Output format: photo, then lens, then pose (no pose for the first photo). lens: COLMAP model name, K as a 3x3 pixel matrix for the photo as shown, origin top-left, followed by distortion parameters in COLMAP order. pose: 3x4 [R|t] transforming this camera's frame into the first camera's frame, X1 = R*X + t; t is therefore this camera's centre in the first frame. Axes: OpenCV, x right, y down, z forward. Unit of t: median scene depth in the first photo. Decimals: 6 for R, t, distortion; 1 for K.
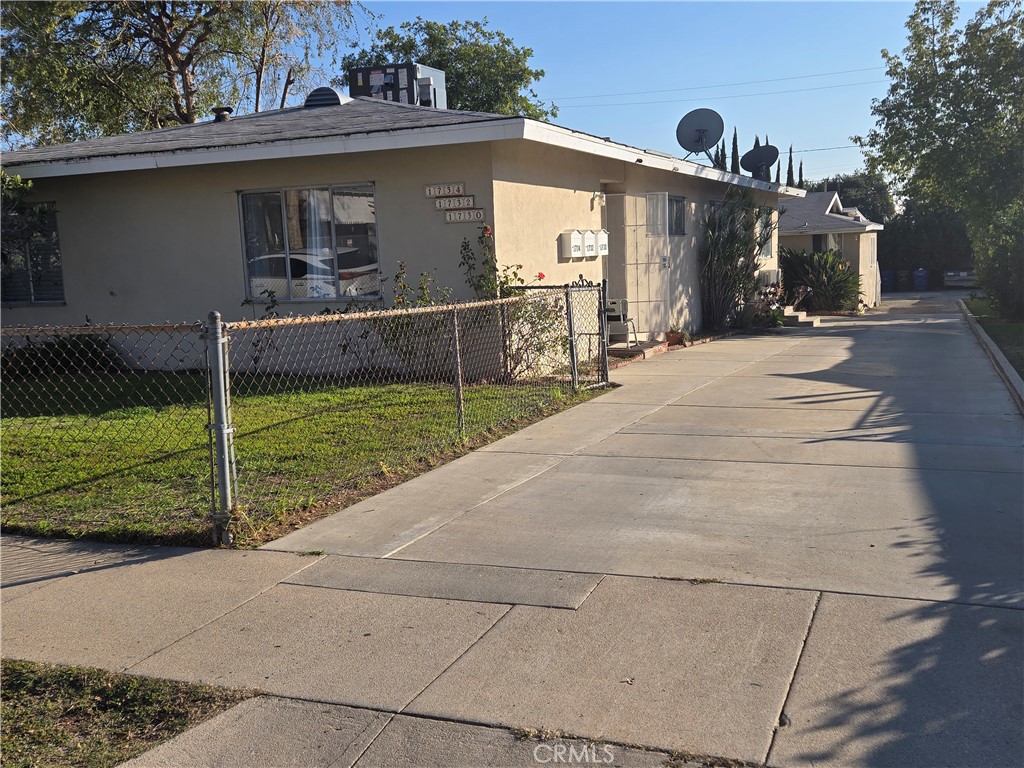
lens RADIAL K [[1021.2, 0, 512.0], [0, 1021.2, 384.0], [0, 0, 1]] dist [0.016652, 0.001383]
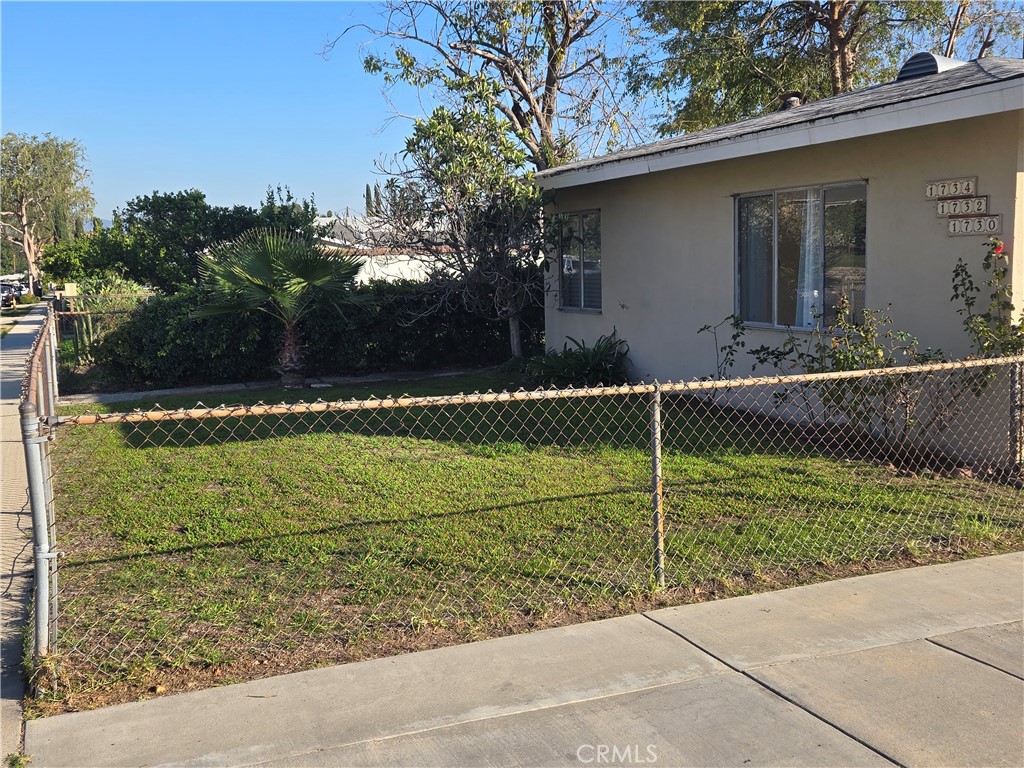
lens RADIAL K [[1021.2, 0, 512.0], [0, 1021.2, 384.0], [0, 0, 1]] dist [0.016652, 0.001383]
pose [[0.720915, 0.103273, -0.685285, 0.210970], [-0.091015, 0.994379, 0.054106, -0.067673], [0.687020, 0.023365, 0.726262, 0.289143]]
